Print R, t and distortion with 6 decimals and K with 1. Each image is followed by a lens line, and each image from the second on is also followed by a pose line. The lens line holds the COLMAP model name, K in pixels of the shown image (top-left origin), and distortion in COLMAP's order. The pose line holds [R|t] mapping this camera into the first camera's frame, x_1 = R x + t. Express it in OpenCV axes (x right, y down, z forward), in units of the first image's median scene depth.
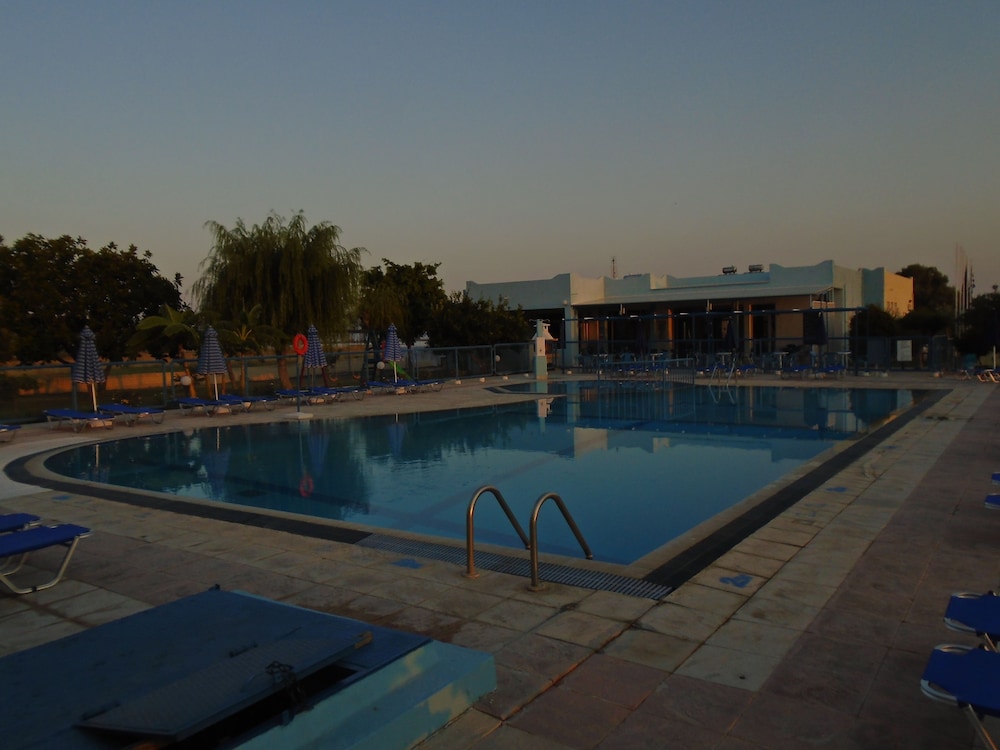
lens RADIAL K [[773.9, 0, 500.0], [0, 773.9, 375.0], [0, 0, 1]] dist [-0.006177, 0.000002]
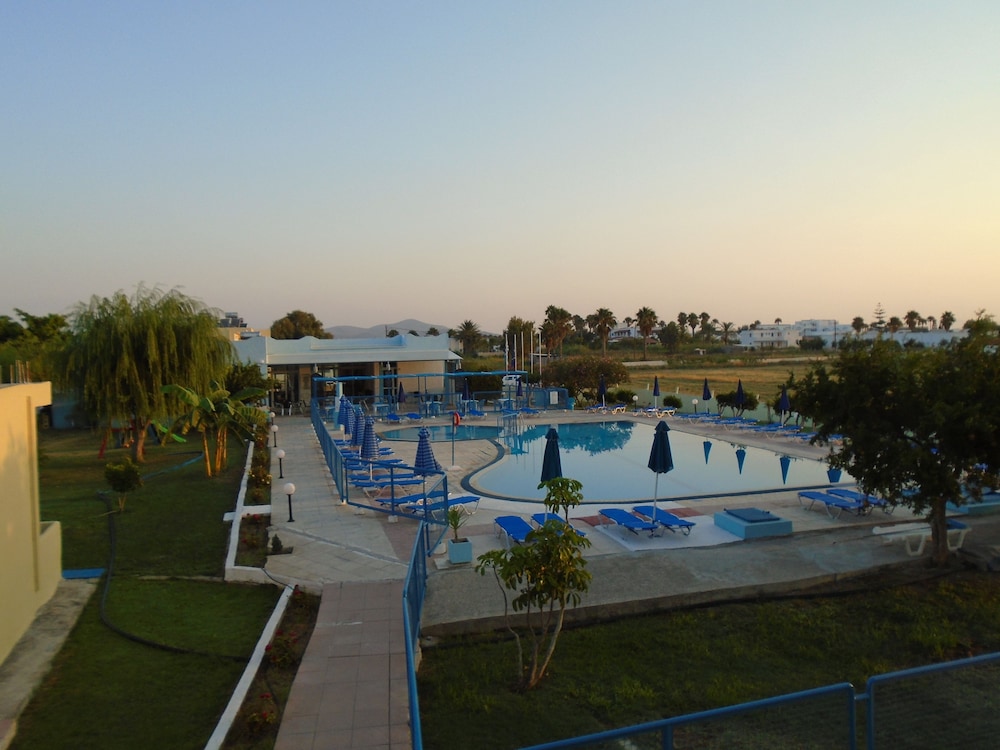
lens RADIAL K [[773.9, 0, 500.0], [0, 773.9, 375.0], [0, 0, 1]] dist [-0.006177, 0.000002]
pose [[0.625102, -0.023679, 0.780184, -0.594417], [0.047460, 0.998843, -0.007711, -0.048904], [-0.779099, 0.041848, 0.625502, 0.004281]]
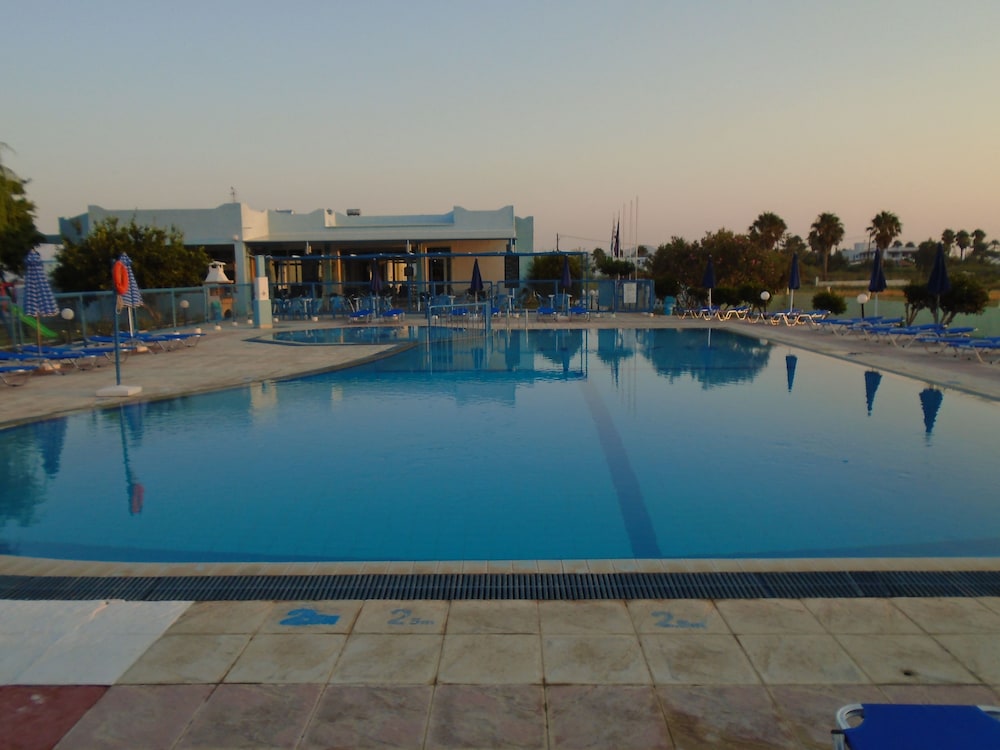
lens RADIAL K [[773.9, 0, 500.0], [0, 773.9, 375.0], [0, 0, 1]] dist [-0.006177, 0.000002]
pose [[0.826675, -0.059423, 0.559533, -0.158839], [0.020753, 0.996951, 0.075215, -0.001443], [-0.562296, -0.050566, 0.825388, 0.131886]]
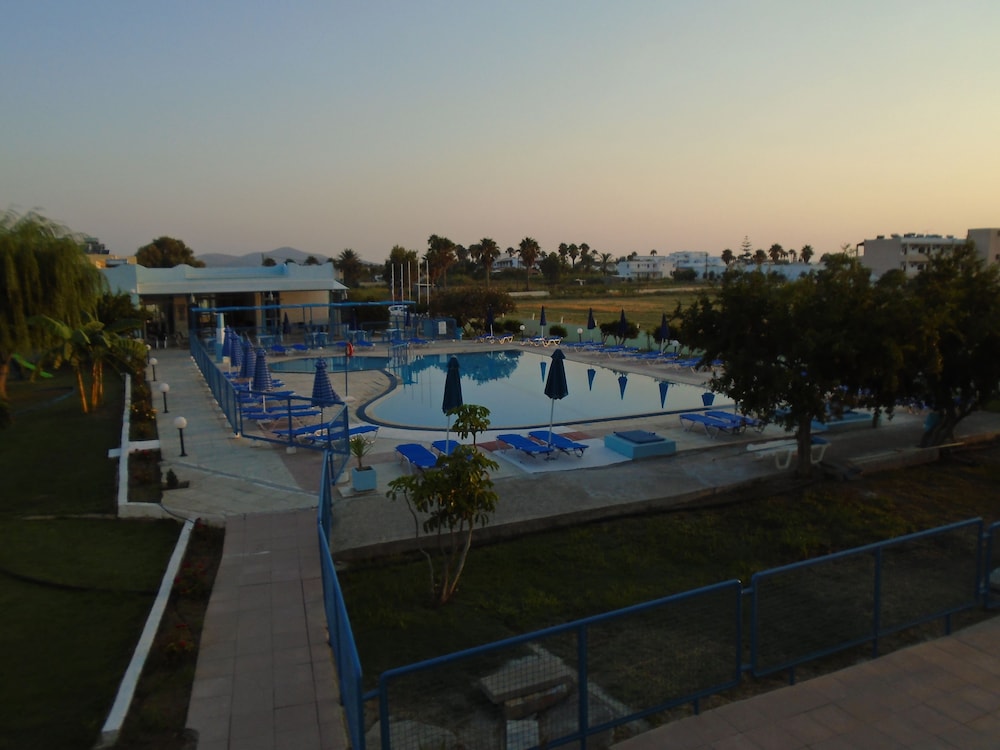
lens RADIAL K [[773.9, 0, 500.0], [0, 773.9, 375.0], [0, 0, 1]] dist [-0.006177, 0.000002]
pose [[0.499873, -0.101689, 0.860108, -0.604588], [0.048751, 0.994813, 0.089282, -0.049108], [-0.864726, -0.002699, 0.502237, 0.008571]]
